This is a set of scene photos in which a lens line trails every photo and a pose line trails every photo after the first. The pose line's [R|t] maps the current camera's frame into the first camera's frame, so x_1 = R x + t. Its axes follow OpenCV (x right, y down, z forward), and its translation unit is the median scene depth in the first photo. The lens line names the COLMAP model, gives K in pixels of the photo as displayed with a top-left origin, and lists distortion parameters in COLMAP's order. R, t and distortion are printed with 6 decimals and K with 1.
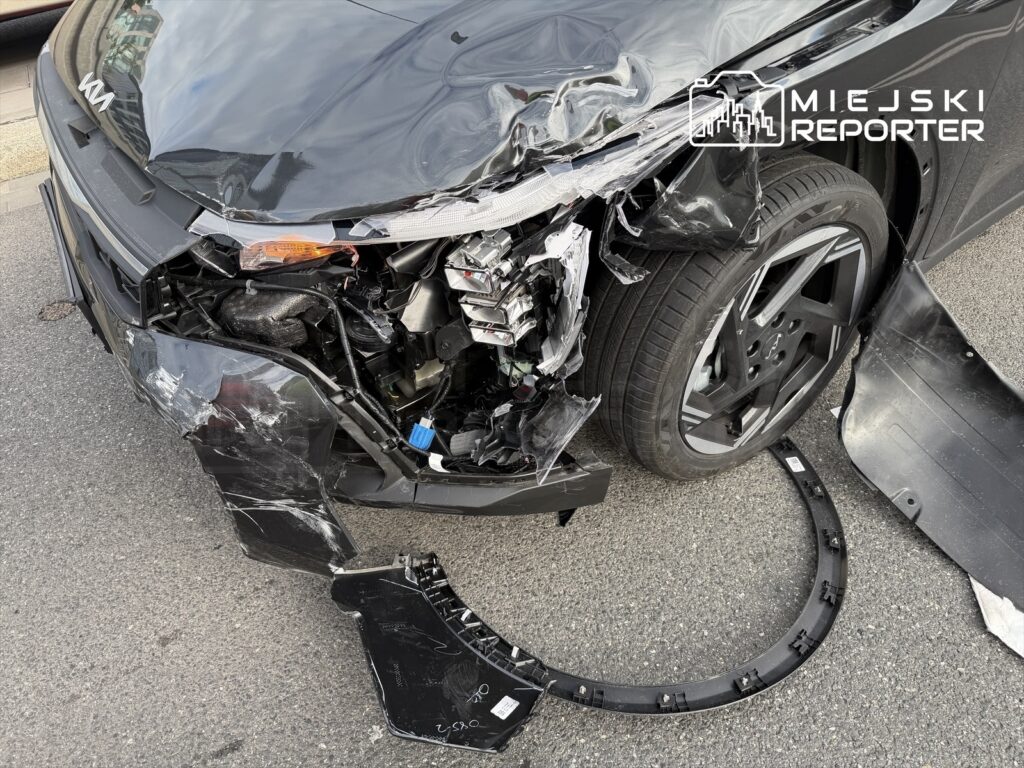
lens RADIAL K [[718.8, 0, 512.0], [0, 718.8, 384.0], [0, 0, 1]] dist [0.067596, -0.100759]
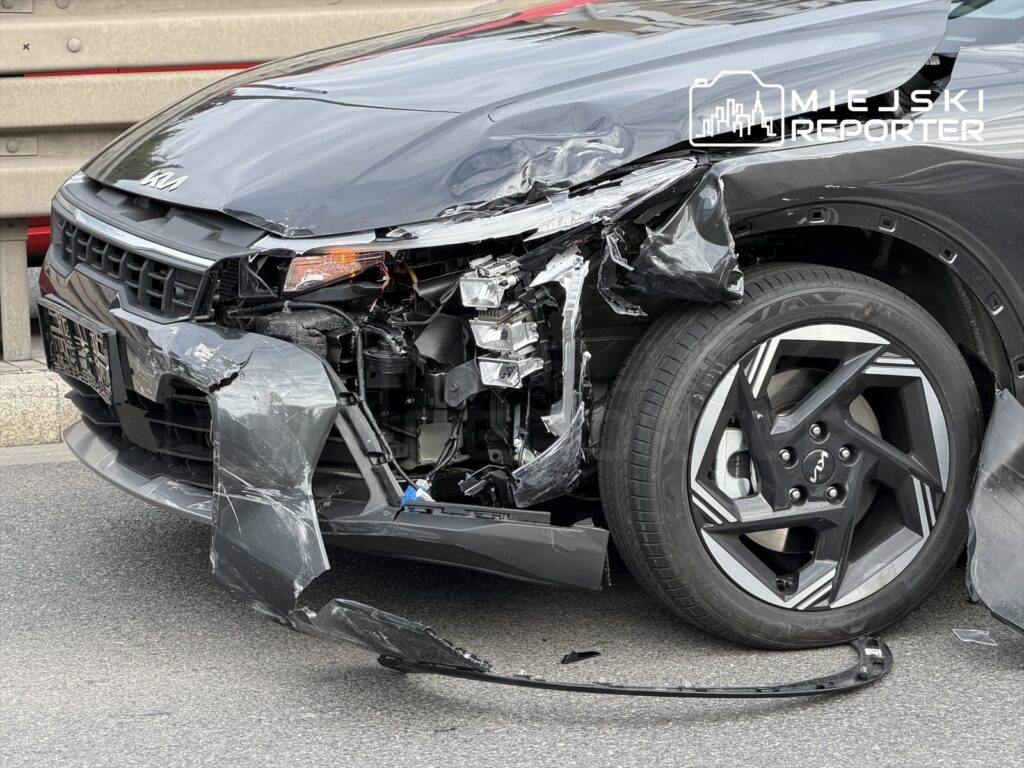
lens RADIAL K [[3866.7, 0, 512.0], [0, 3866.7, 384.0], [0, 0, 1]] dist [0.136118, 2.573427]
pose [[0.974796, 0.077550, -0.209188, 1.198117], [-0.180800, 0.823939, -0.537063, 3.038869], [0.130709, 0.561348, 0.817193, -3.656250]]
